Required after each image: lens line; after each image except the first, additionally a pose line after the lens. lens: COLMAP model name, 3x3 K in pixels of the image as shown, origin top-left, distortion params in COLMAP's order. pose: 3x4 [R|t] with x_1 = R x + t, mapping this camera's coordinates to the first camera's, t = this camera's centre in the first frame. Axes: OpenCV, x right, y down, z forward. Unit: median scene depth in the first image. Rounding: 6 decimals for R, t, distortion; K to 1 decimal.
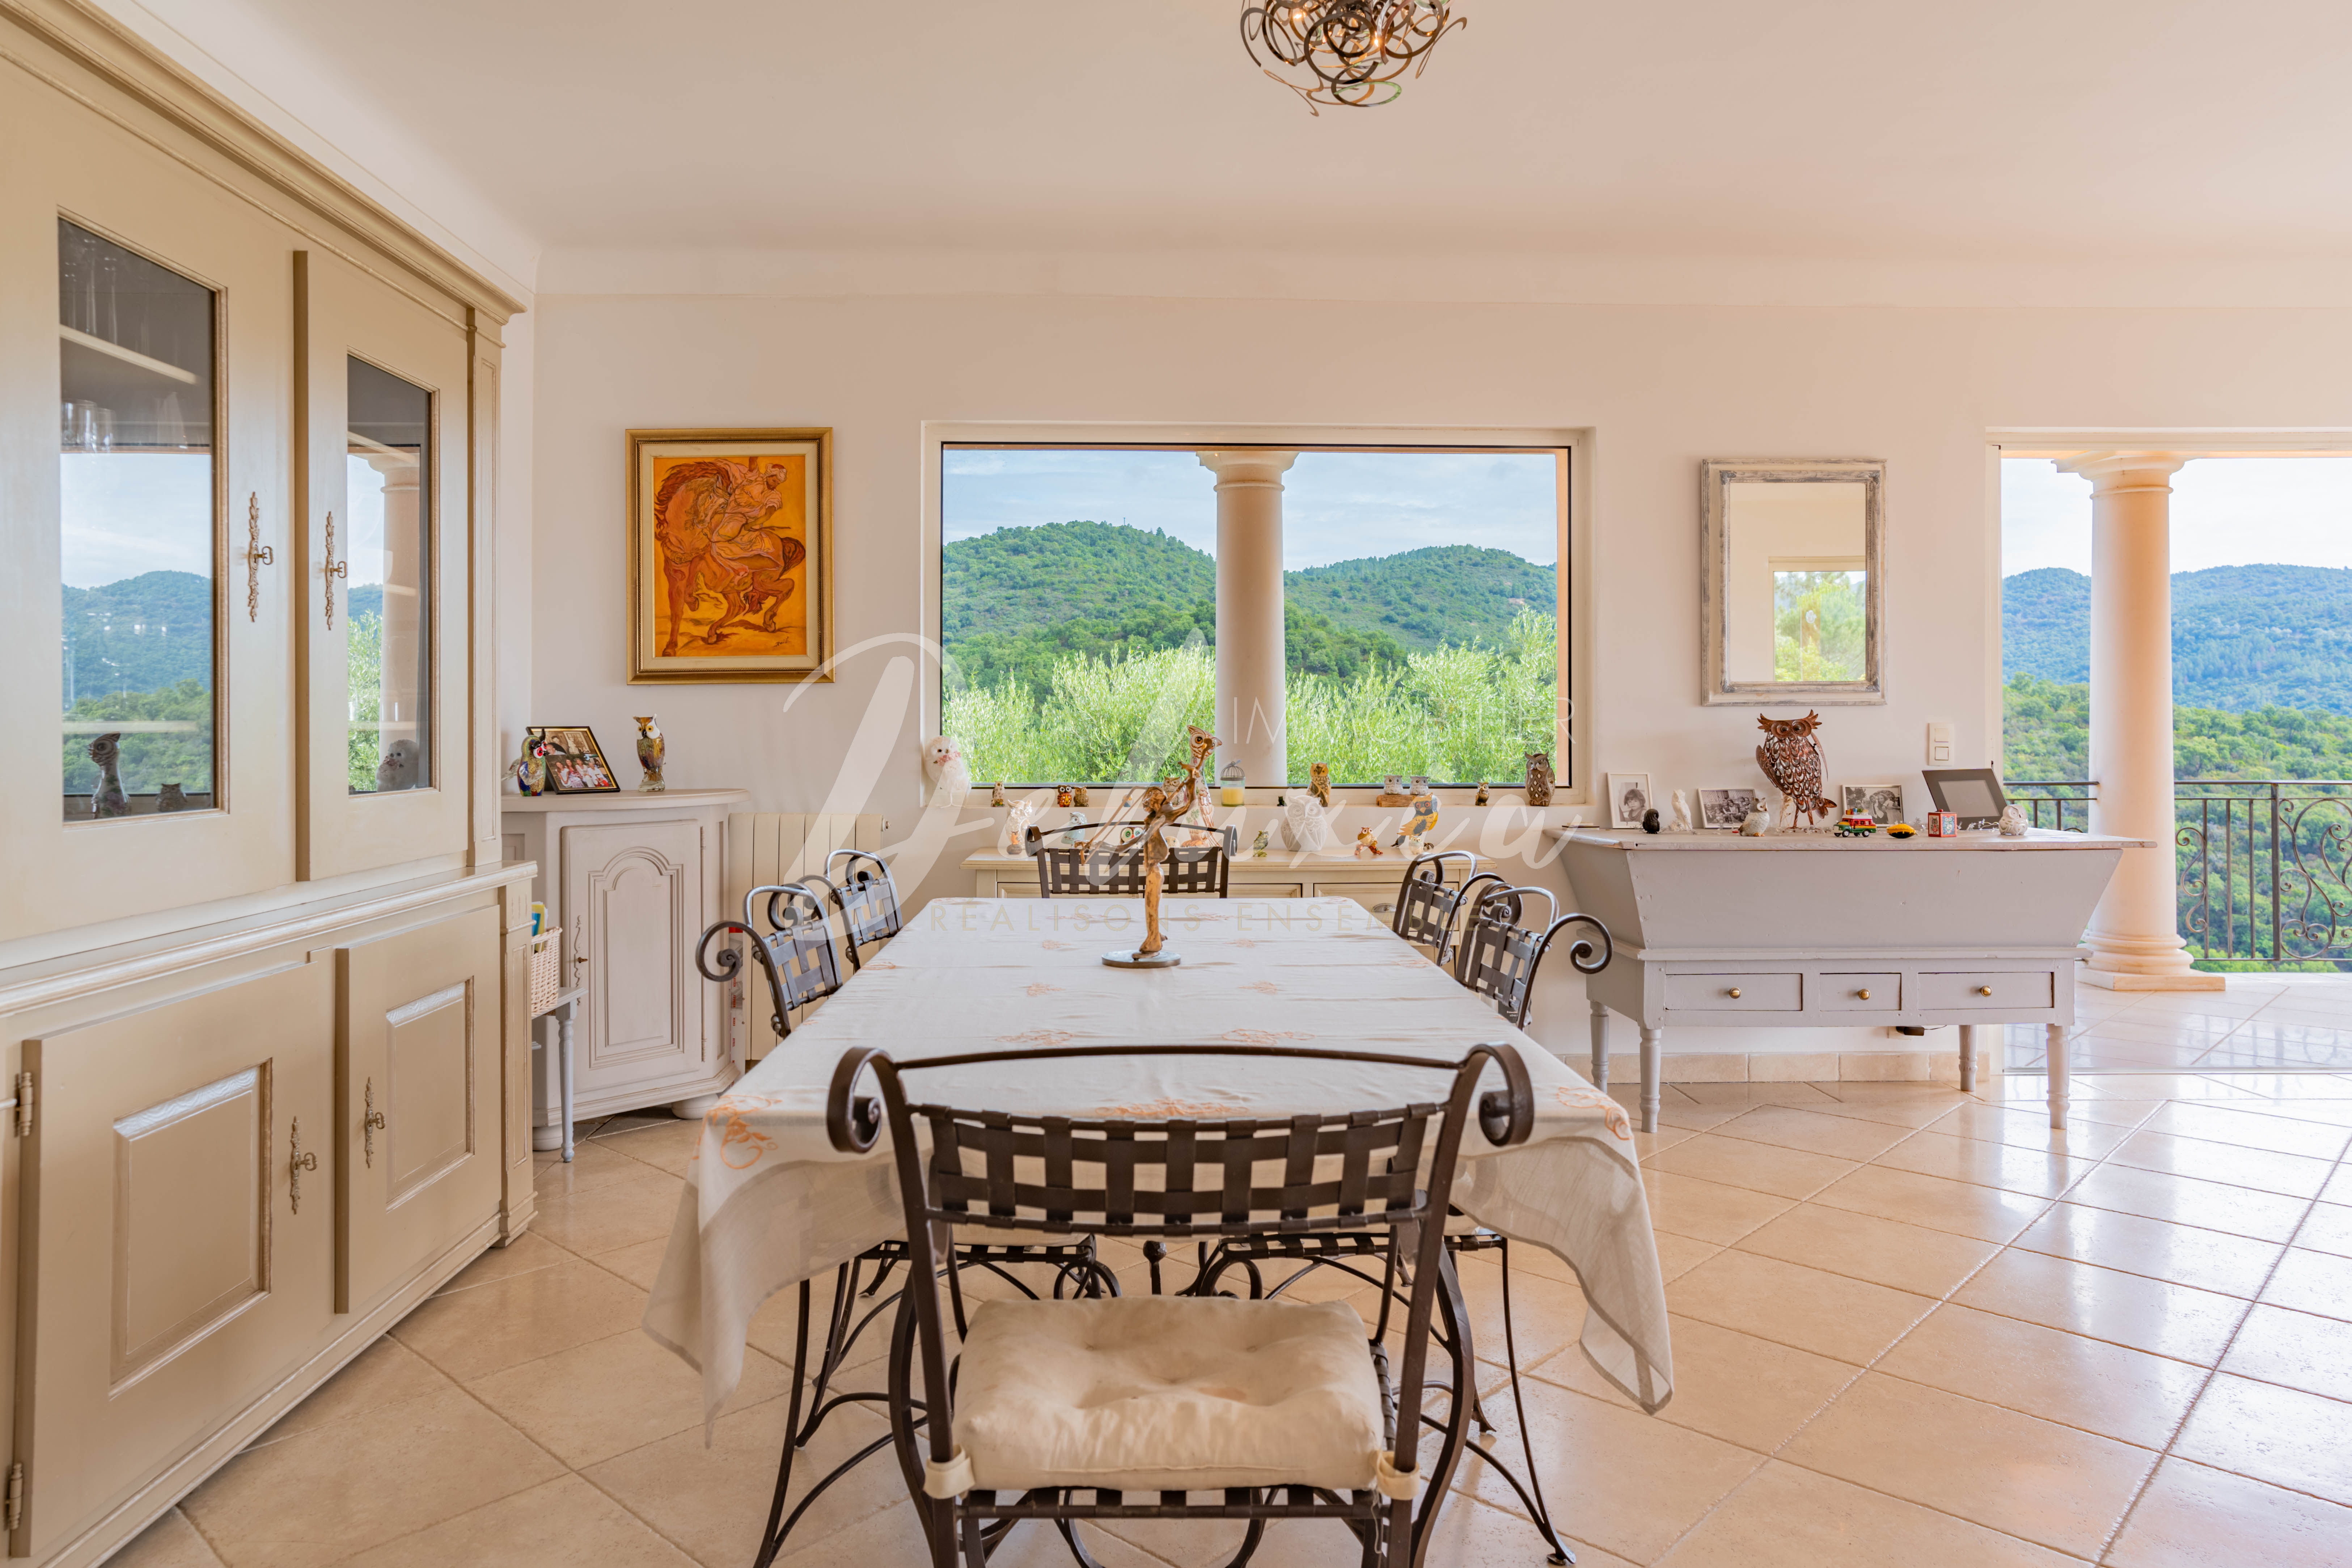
lens RADIAL K [[1545.2, 0, 1193.8], [0, 1545.2, 714.3], [0, 0, 1]] dist [-0.008851, -0.000291]
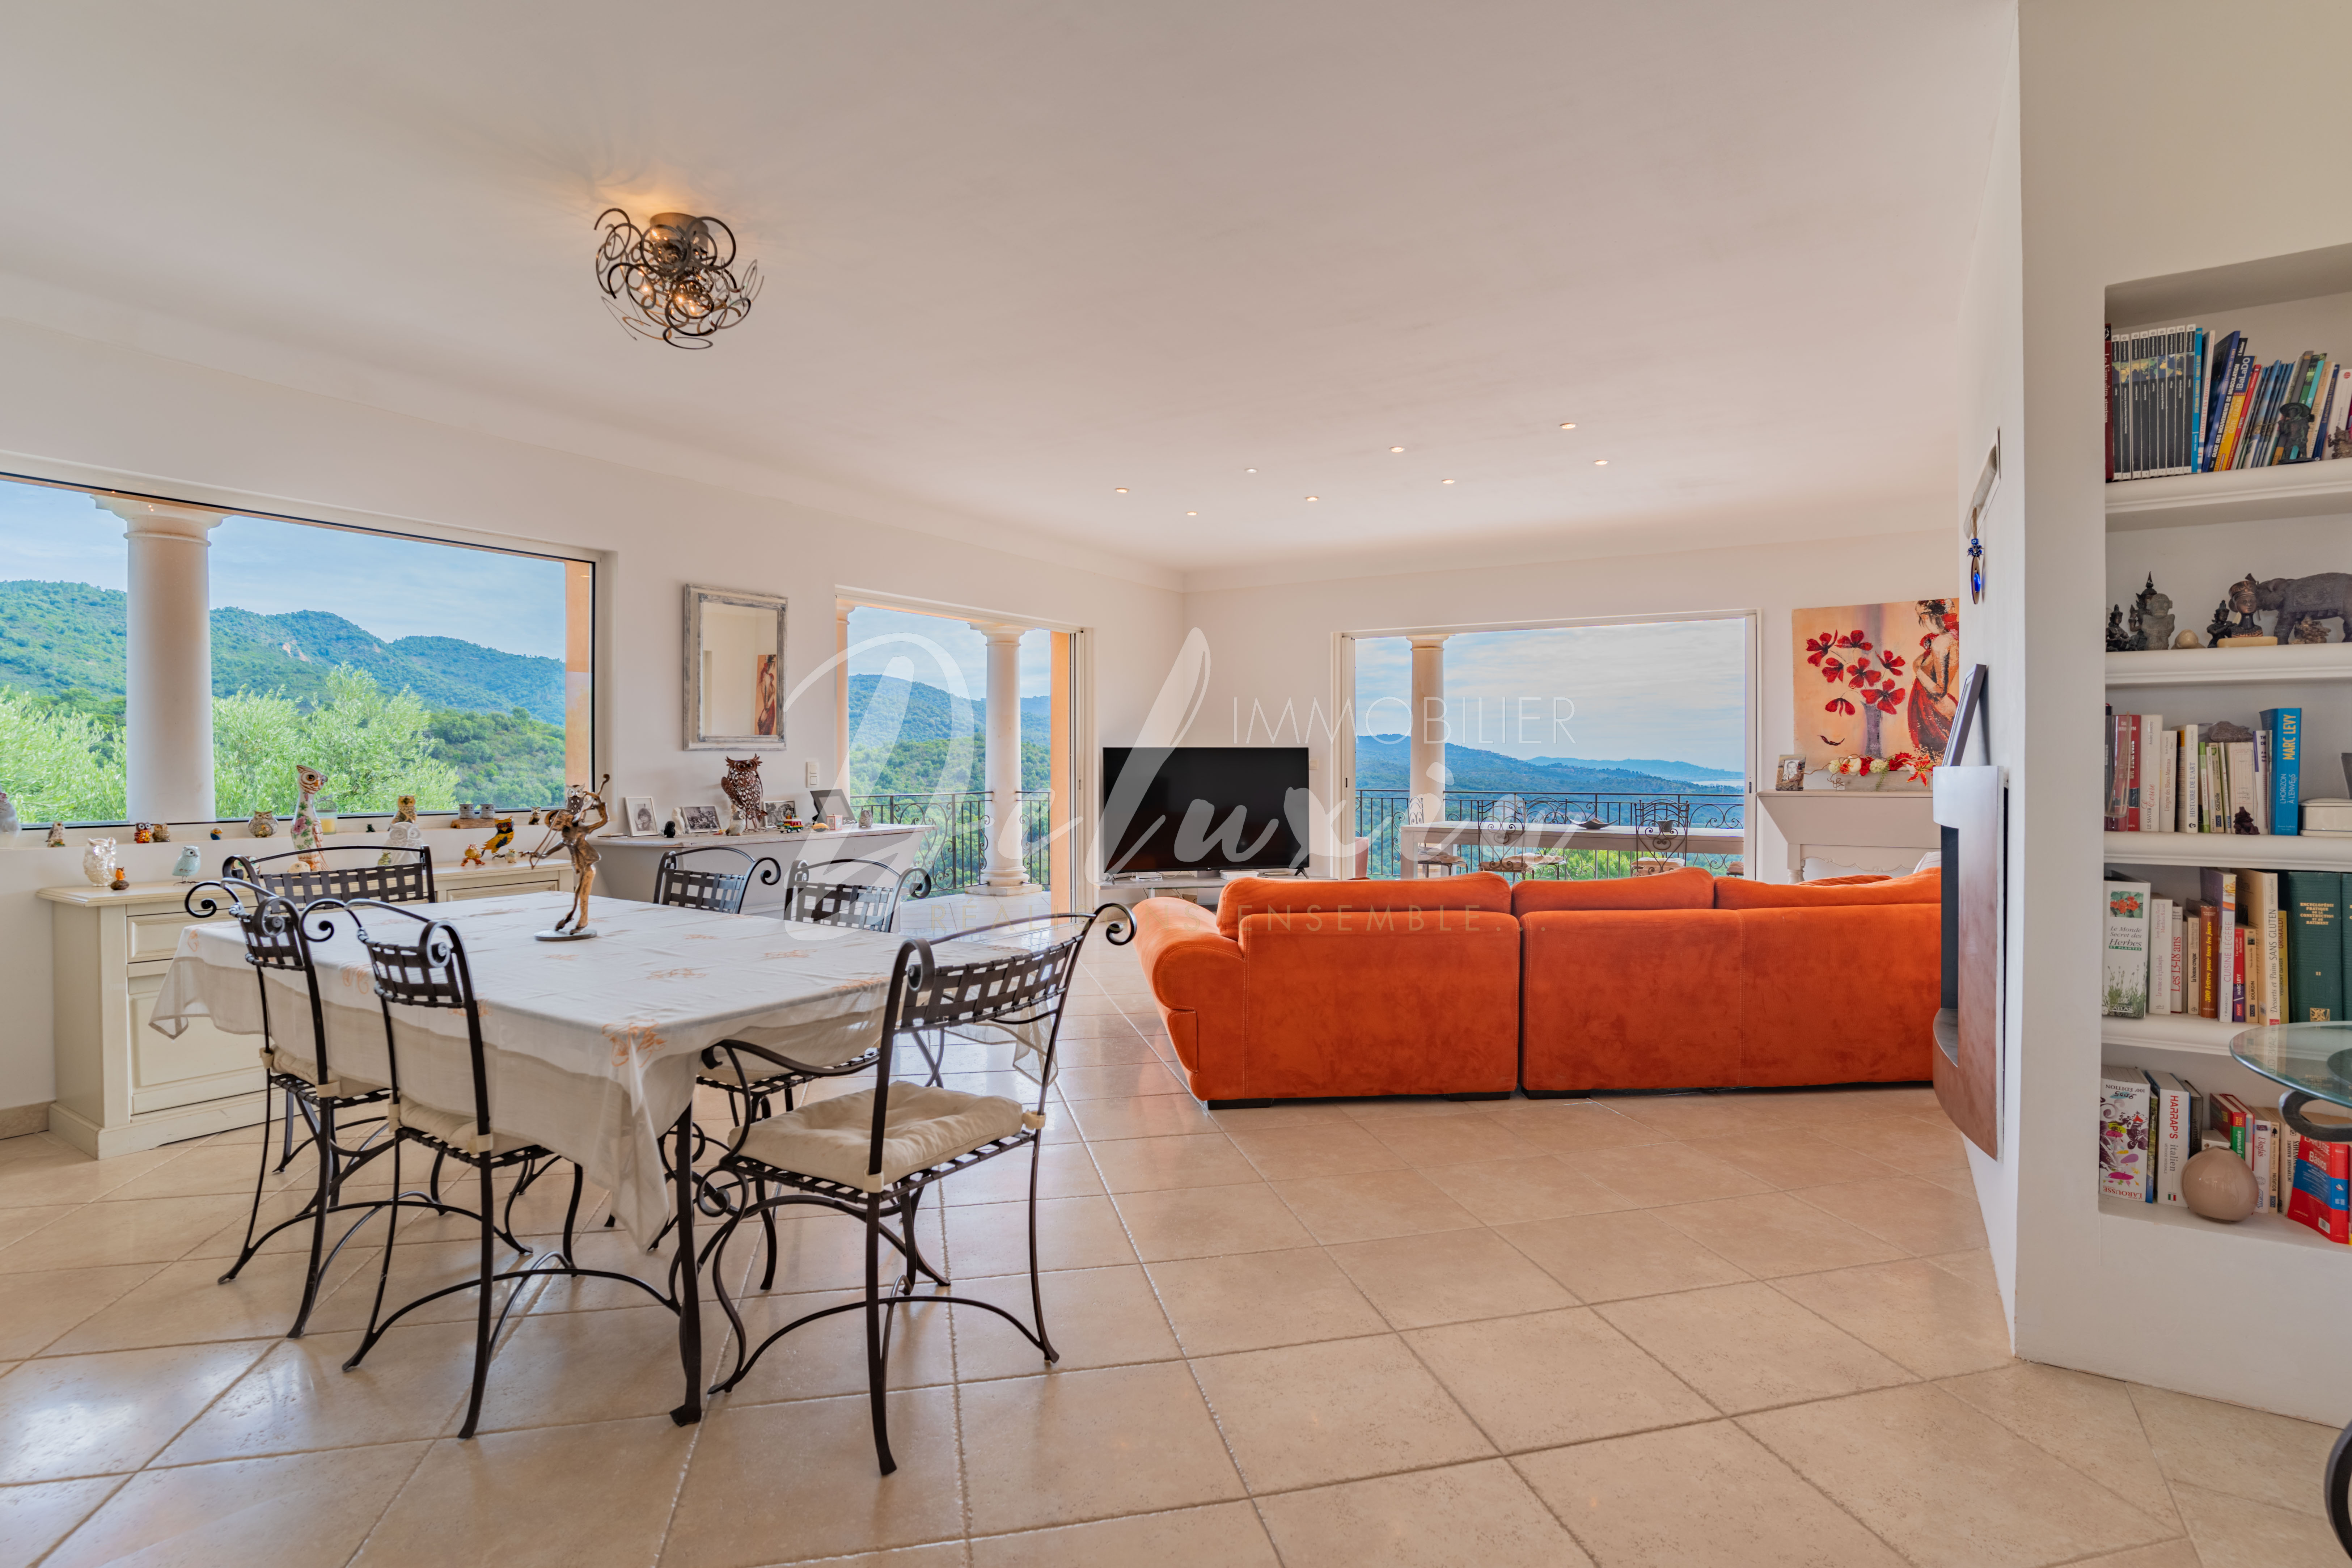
lens RADIAL K [[1150.8, 0, 1156.0], [0, 1150.8, 776.1], [0, 0, 1]] dist [-0.003083, 0.000084]
pose [[0.590424, -0.012537, 0.806996, -0.296810], [-0.002978, 0.999839, 0.017712, -0.001609], [-0.807087, -0.012861, 0.590292, -0.016439]]
